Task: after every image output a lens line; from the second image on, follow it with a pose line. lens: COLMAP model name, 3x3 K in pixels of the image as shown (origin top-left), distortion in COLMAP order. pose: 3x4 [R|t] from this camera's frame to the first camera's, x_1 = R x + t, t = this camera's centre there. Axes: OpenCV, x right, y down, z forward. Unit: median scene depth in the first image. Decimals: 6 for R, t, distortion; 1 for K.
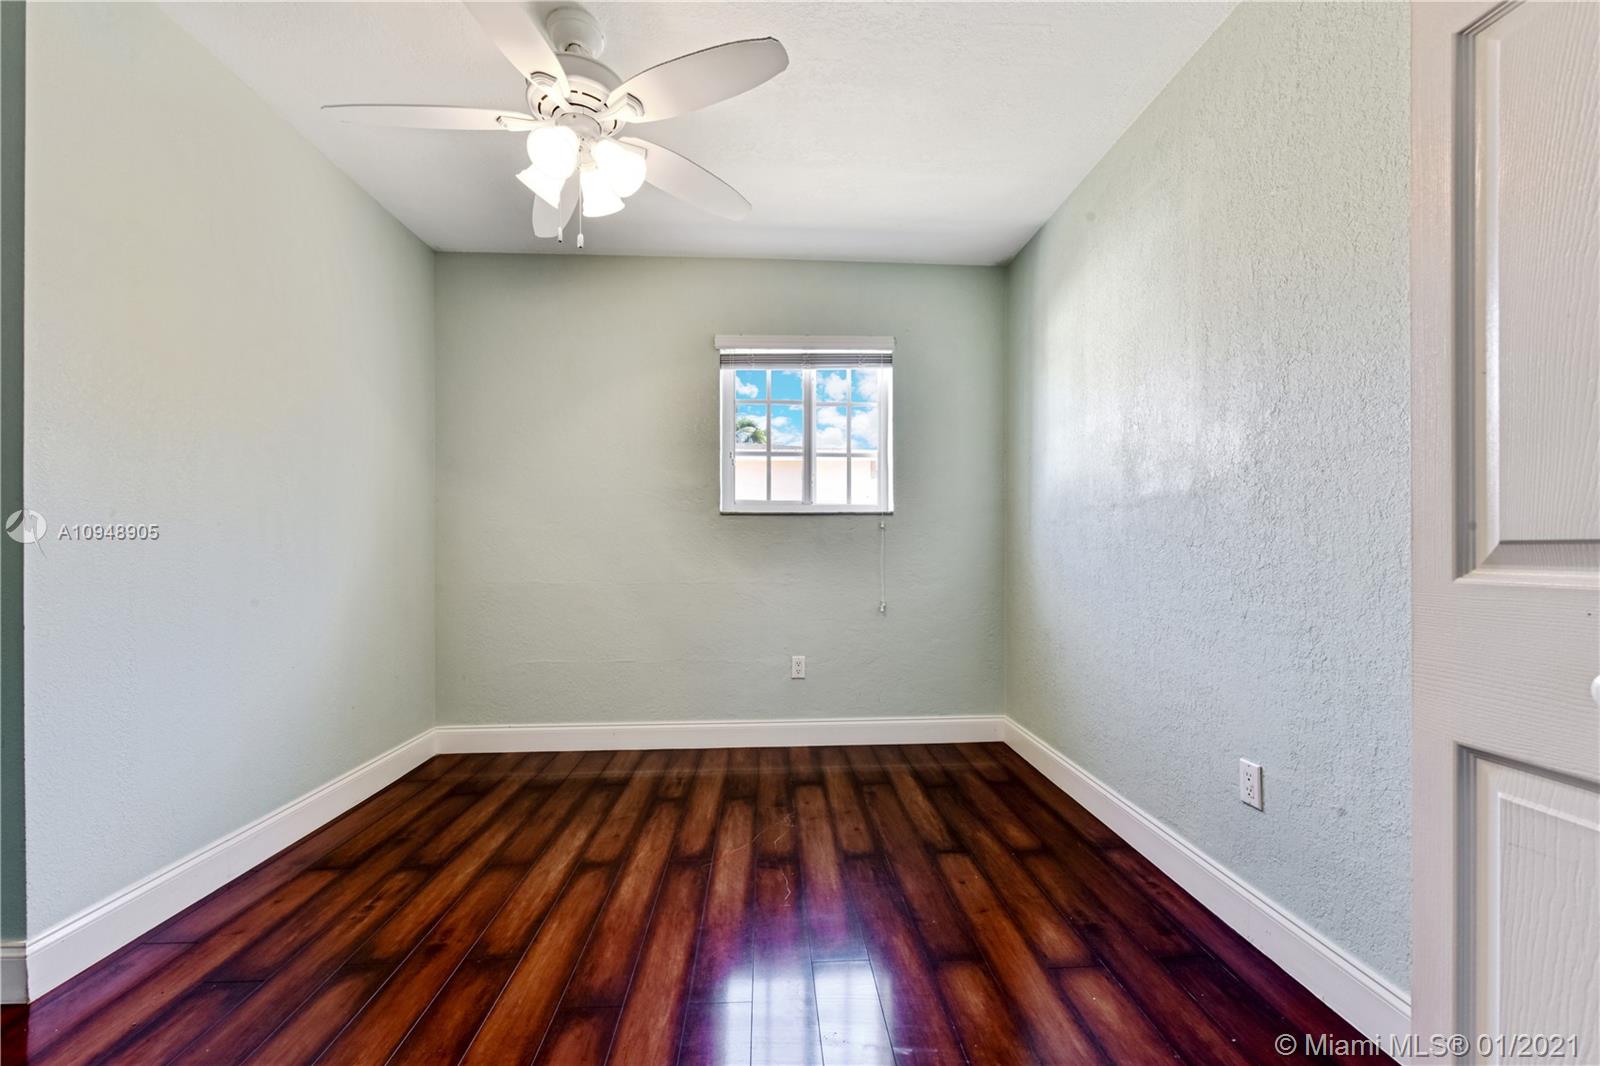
lens RADIAL K [[632.0, 0, 785.0], [0, 632.0, 532.9], [0, 0, 1]] dist [0.014476, -0.009943]
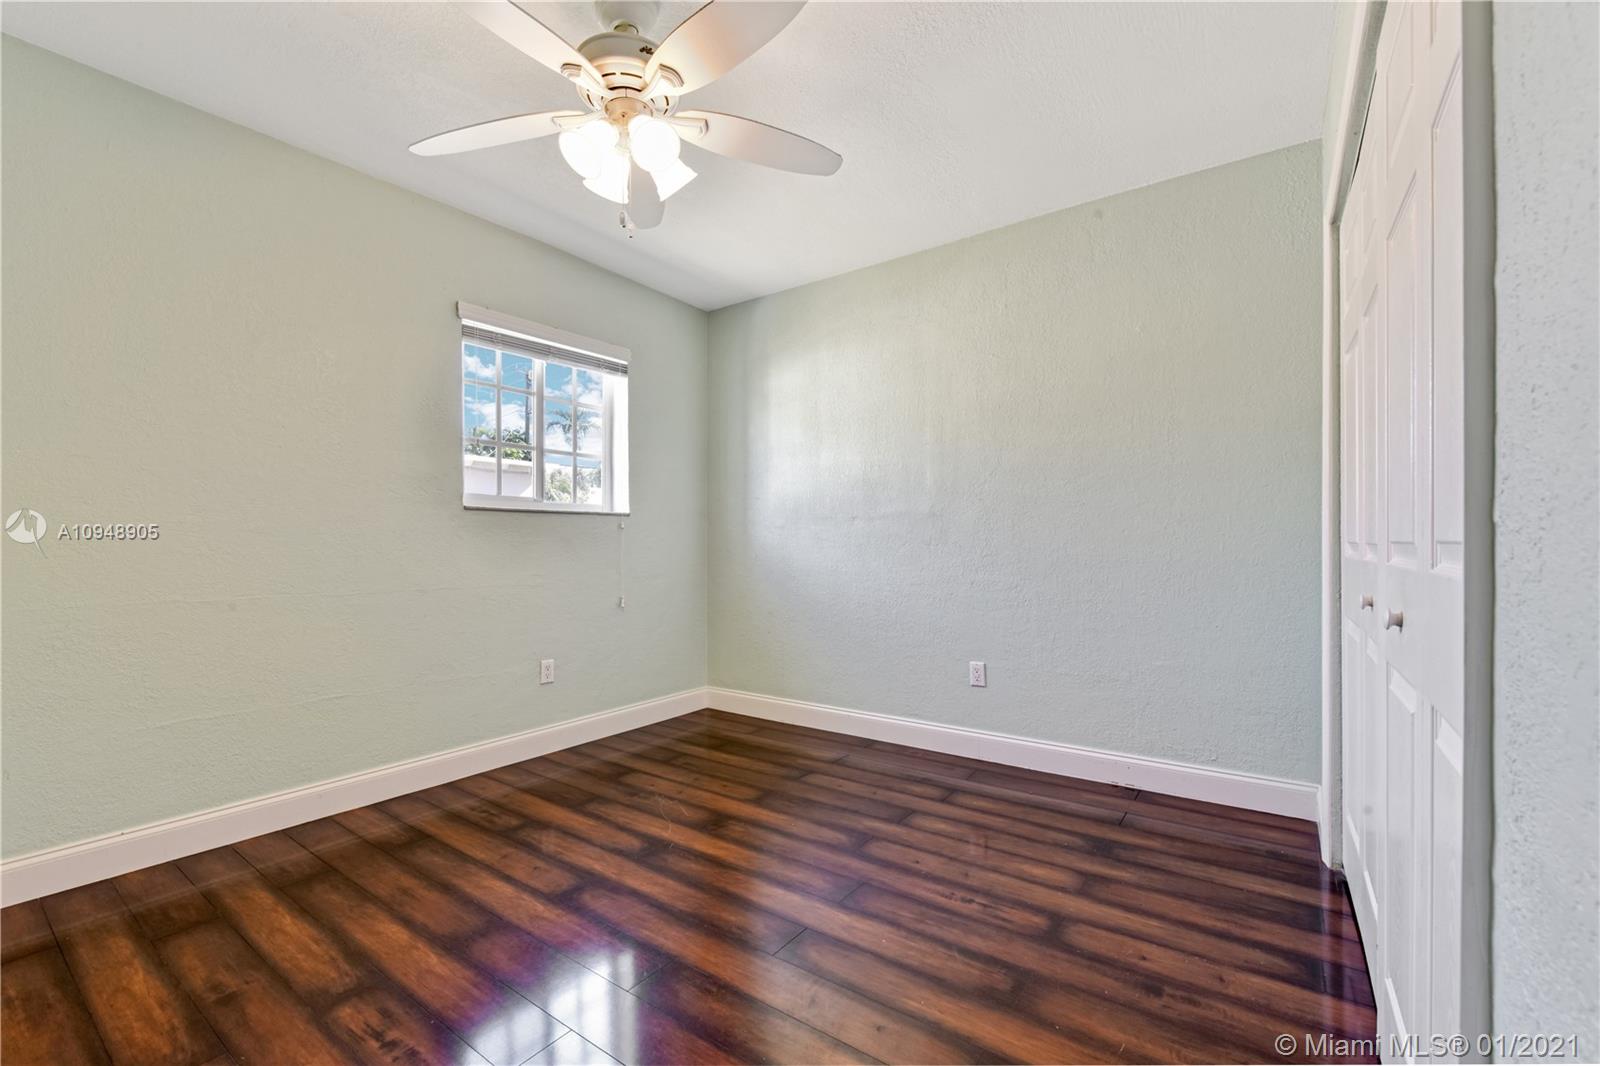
lens RADIAL K [[632.0, 0, 785.0], [0, 632.0, 532.9], [0, 0, 1]] dist [0.014476, -0.009943]
pose [[0.661607, 0.013459, 0.749730, -0.523806], [-0.014722, 0.999879, -0.004959, 0.001748], [-0.749706, -0.007757, 0.661726, 0.106573]]
